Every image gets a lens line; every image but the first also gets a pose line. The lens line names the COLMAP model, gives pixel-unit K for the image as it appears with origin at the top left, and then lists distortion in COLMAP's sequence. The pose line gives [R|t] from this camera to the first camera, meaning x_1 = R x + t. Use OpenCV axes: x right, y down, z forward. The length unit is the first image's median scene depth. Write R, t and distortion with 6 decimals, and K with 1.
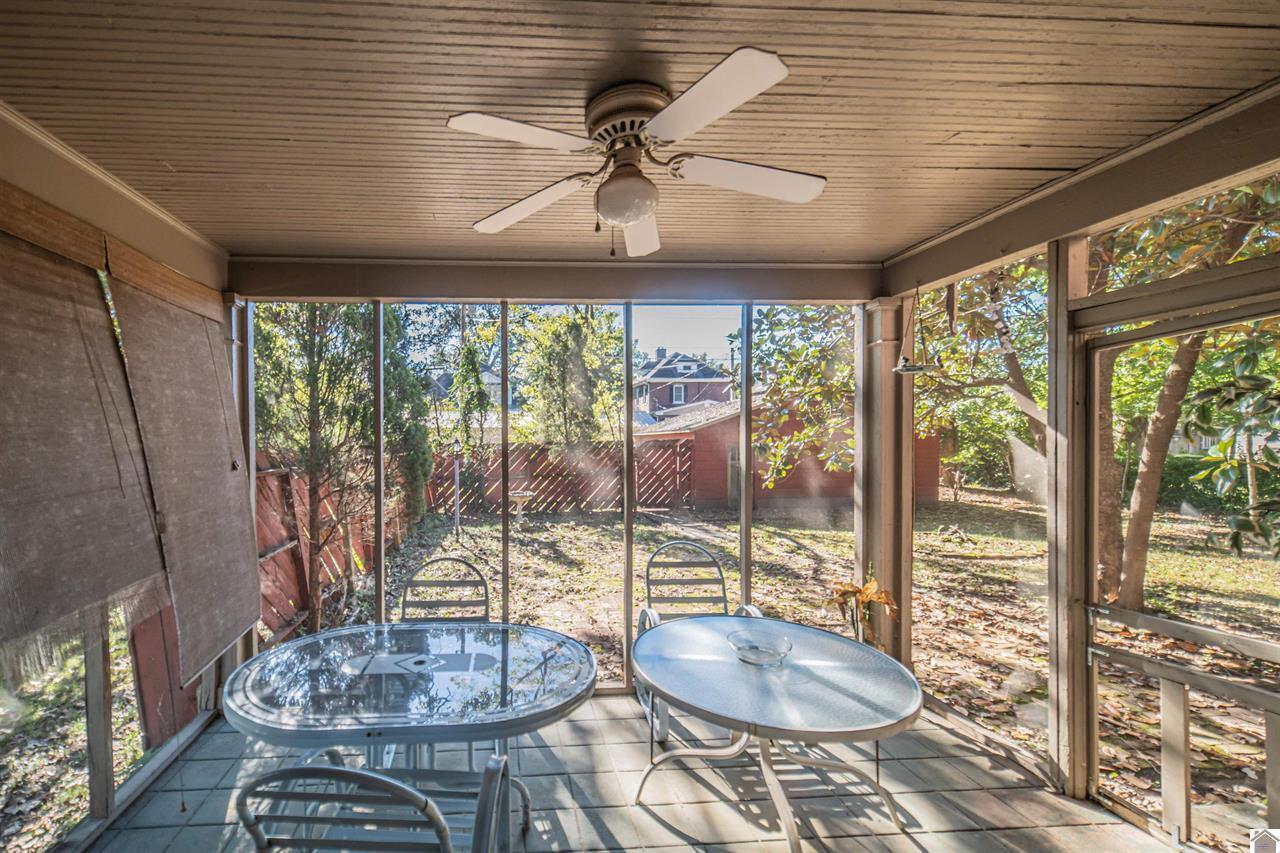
lens RADIAL K [[625.1, 0, 640.3], [0, 625.1, 435.3], [0, 0, 1]] dist [-0.000788, 0.000039]
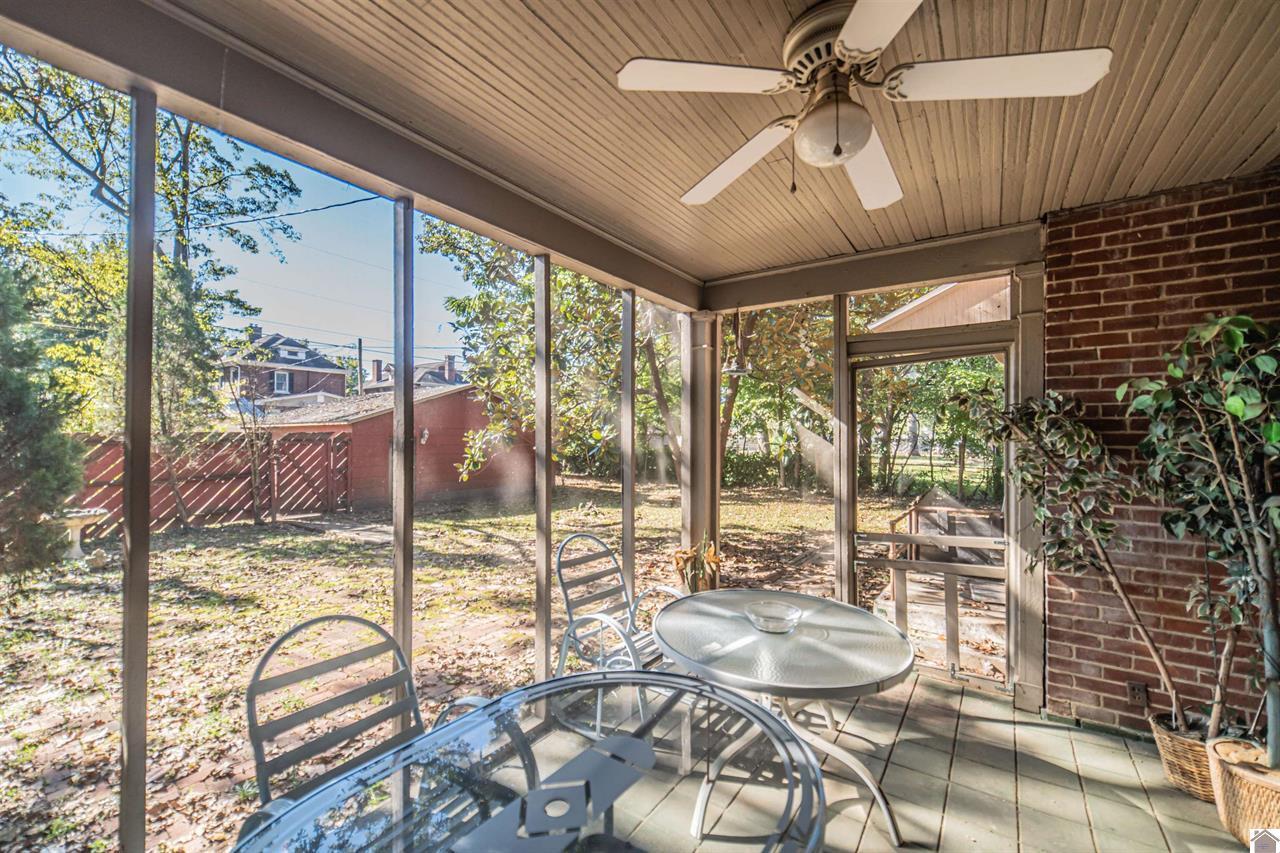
lens RADIAL K [[511.4, 0, 640.0], [0, 511.4, 426.5], [0, 0, 1]] dist [-0.011769, 0.000043]
pose [[0.627317, 0.027854, 0.778265, -0.274390], [-0.005893, 0.999501, -0.031021, 0.022450], [-0.778741, 0.014874, 0.627169, 0.279021]]
